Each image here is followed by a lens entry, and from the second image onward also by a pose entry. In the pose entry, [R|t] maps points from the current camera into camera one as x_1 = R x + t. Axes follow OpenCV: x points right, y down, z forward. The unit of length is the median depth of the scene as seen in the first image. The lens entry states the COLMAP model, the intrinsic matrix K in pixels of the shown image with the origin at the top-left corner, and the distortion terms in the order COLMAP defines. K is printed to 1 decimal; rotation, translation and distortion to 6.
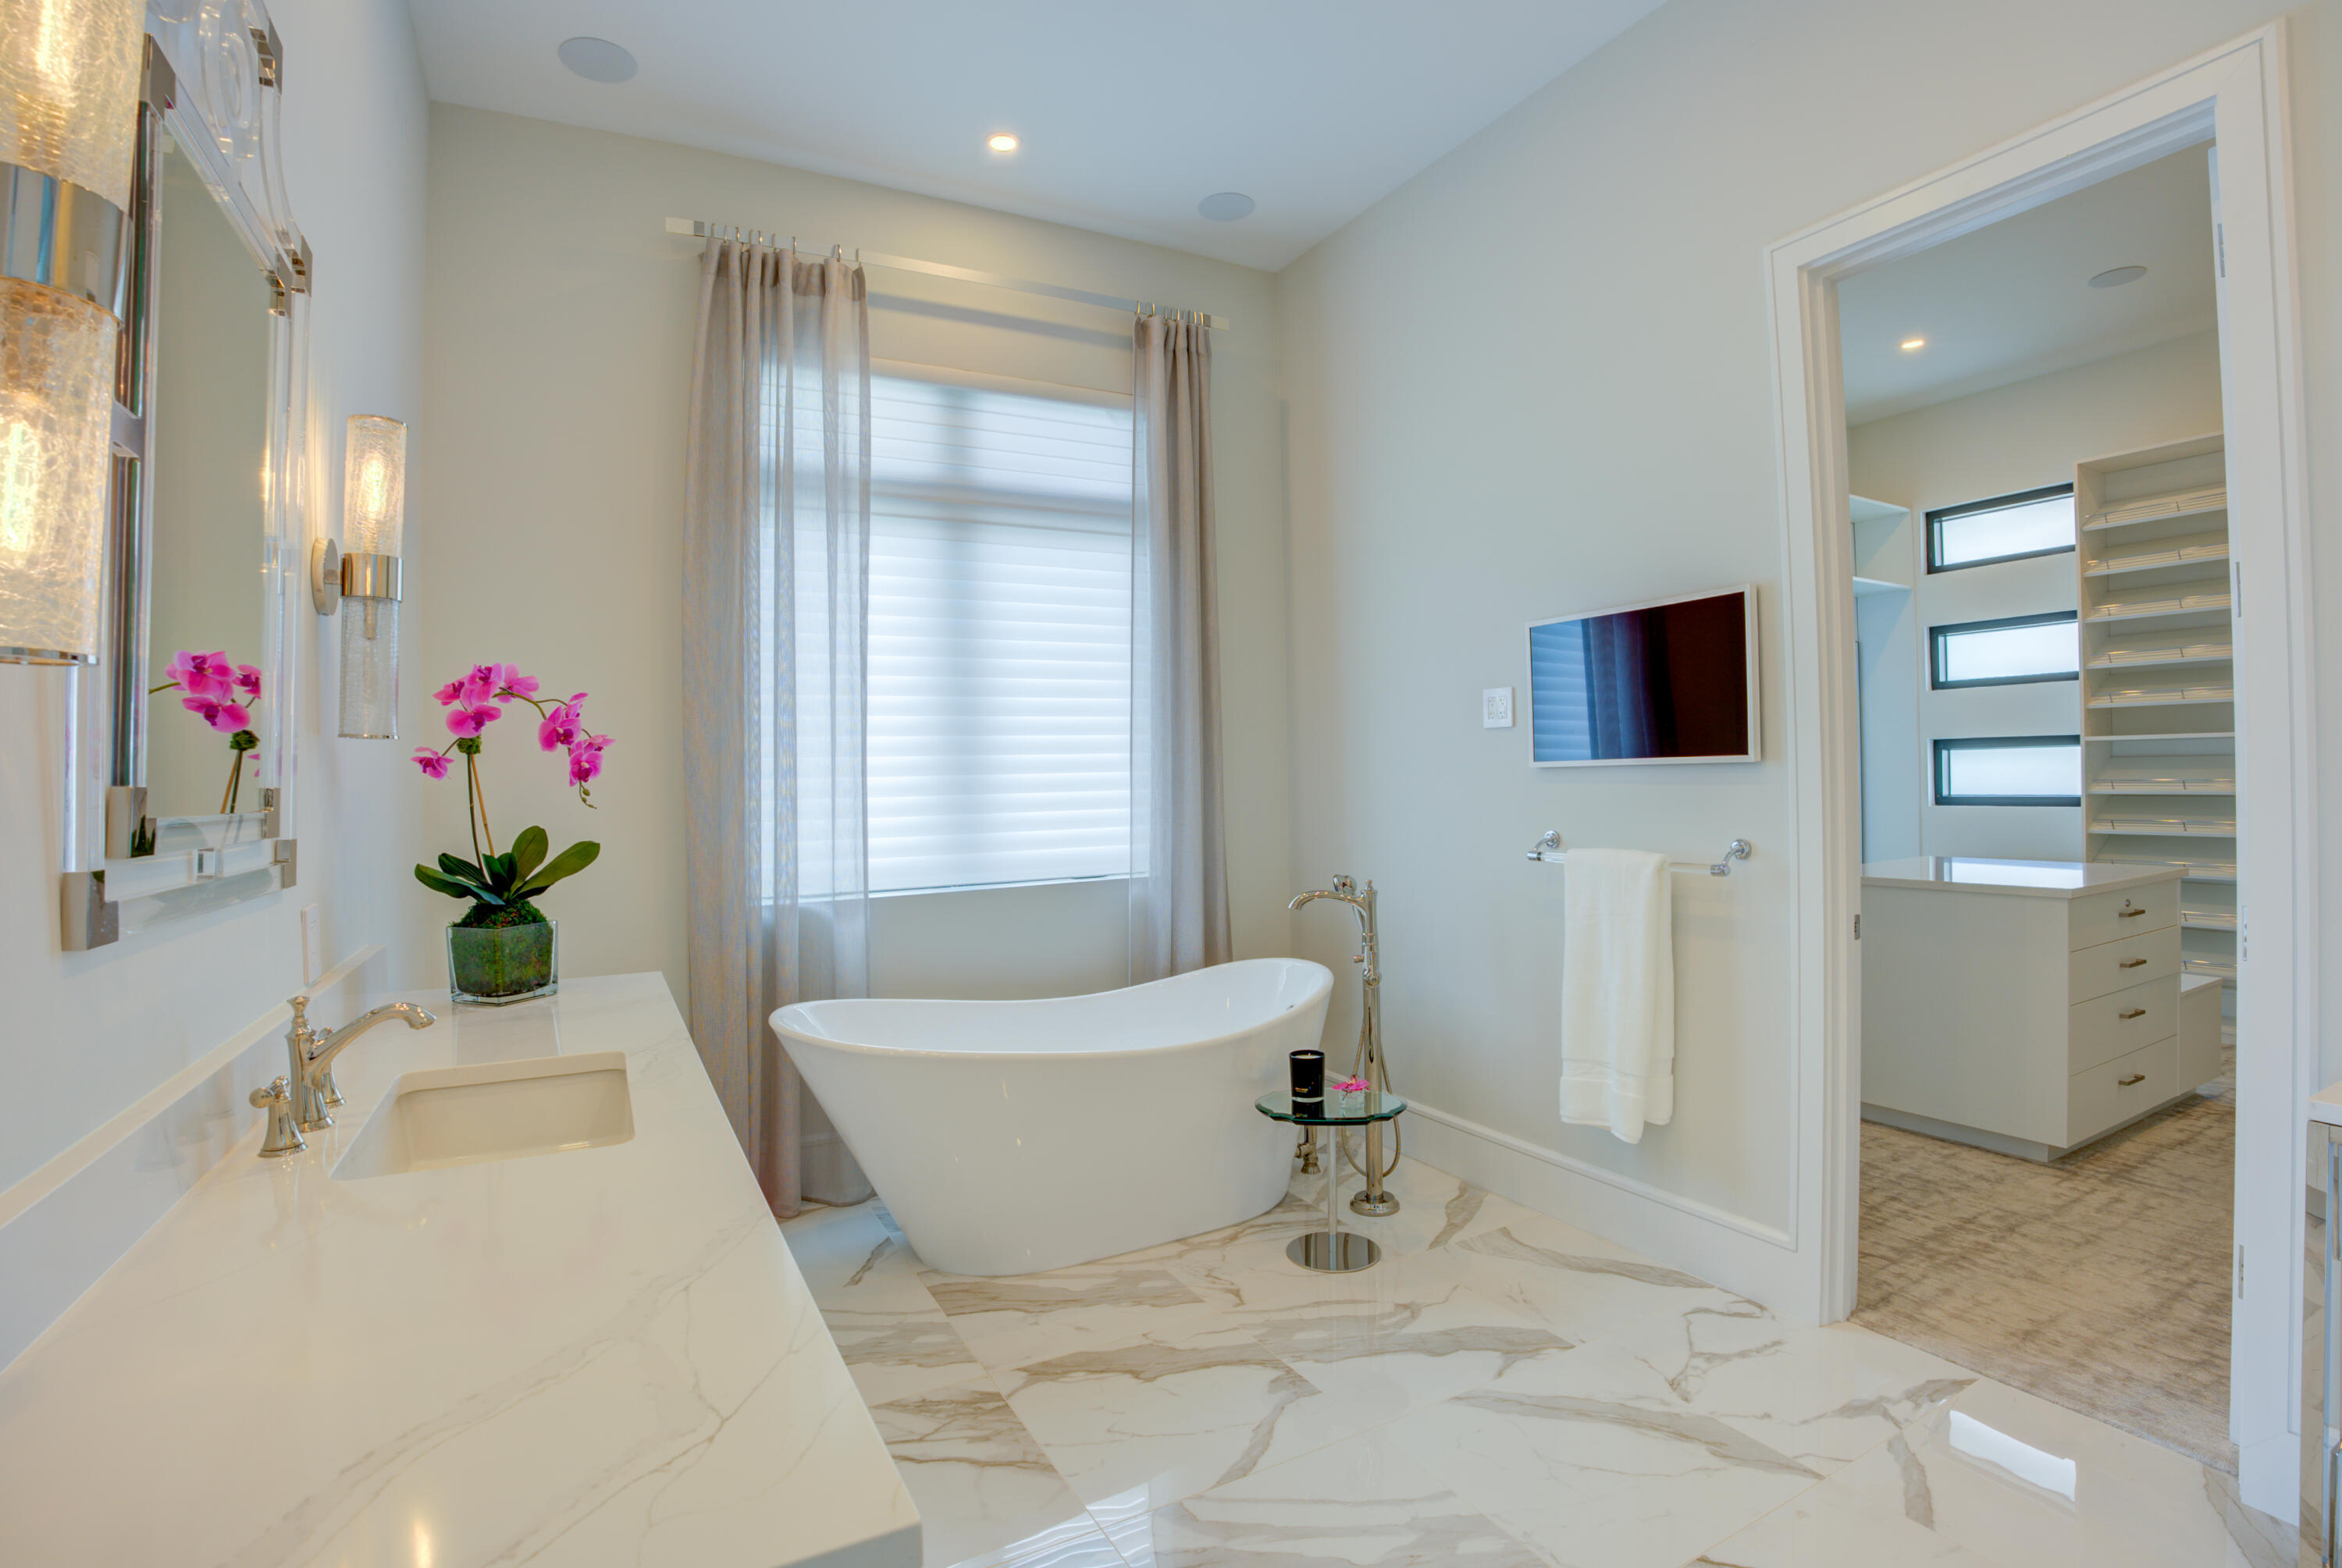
lens RADIAL K [[1091.9, 0, 1171.0], [0, 1091.9, 784.0], [0, 0, 1]] dist [-0.110276, 0.030882]
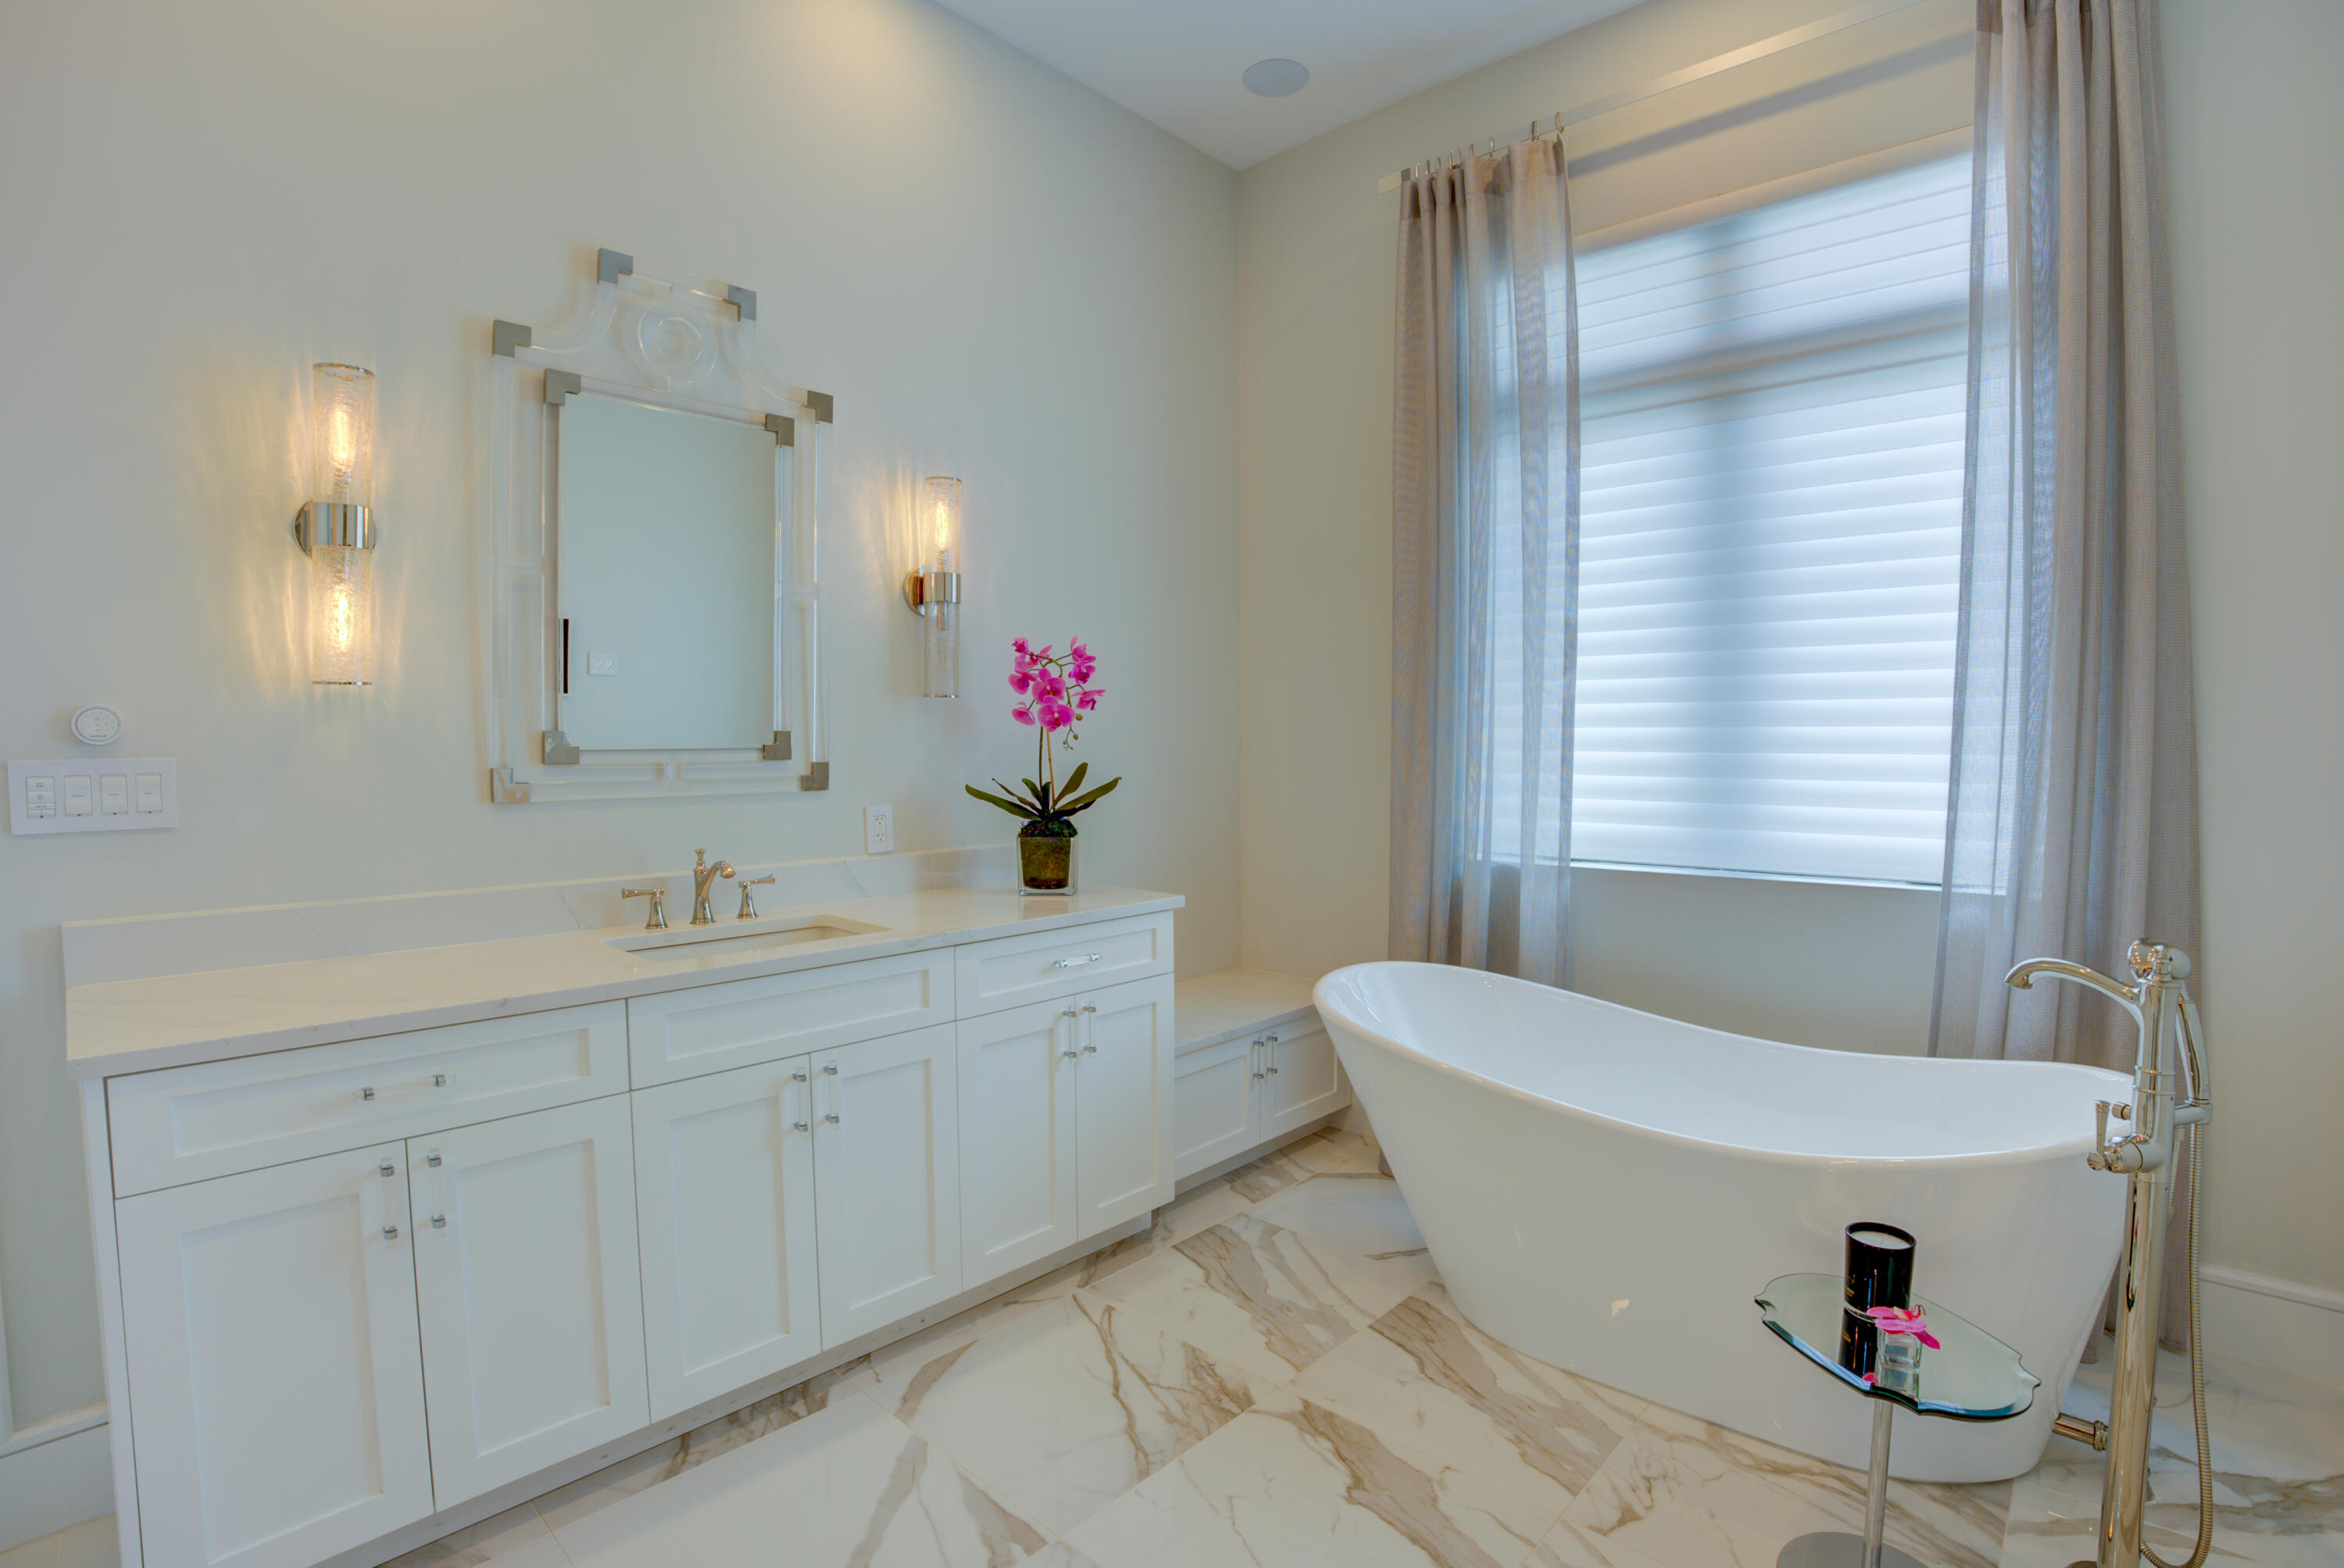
lens RADIAL K [[1112.4, 0, 1214.2], [0, 1112.4, 771.2], [0, 0, 1]] dist [-0.086863, 0.022624]
pose [[0.349952, 0.049056, -0.935482, 0.426651], [-0.013009, 0.998786, 0.047509, -0.009318], [0.936677, -0.004456, 0.350165, 0.403222]]
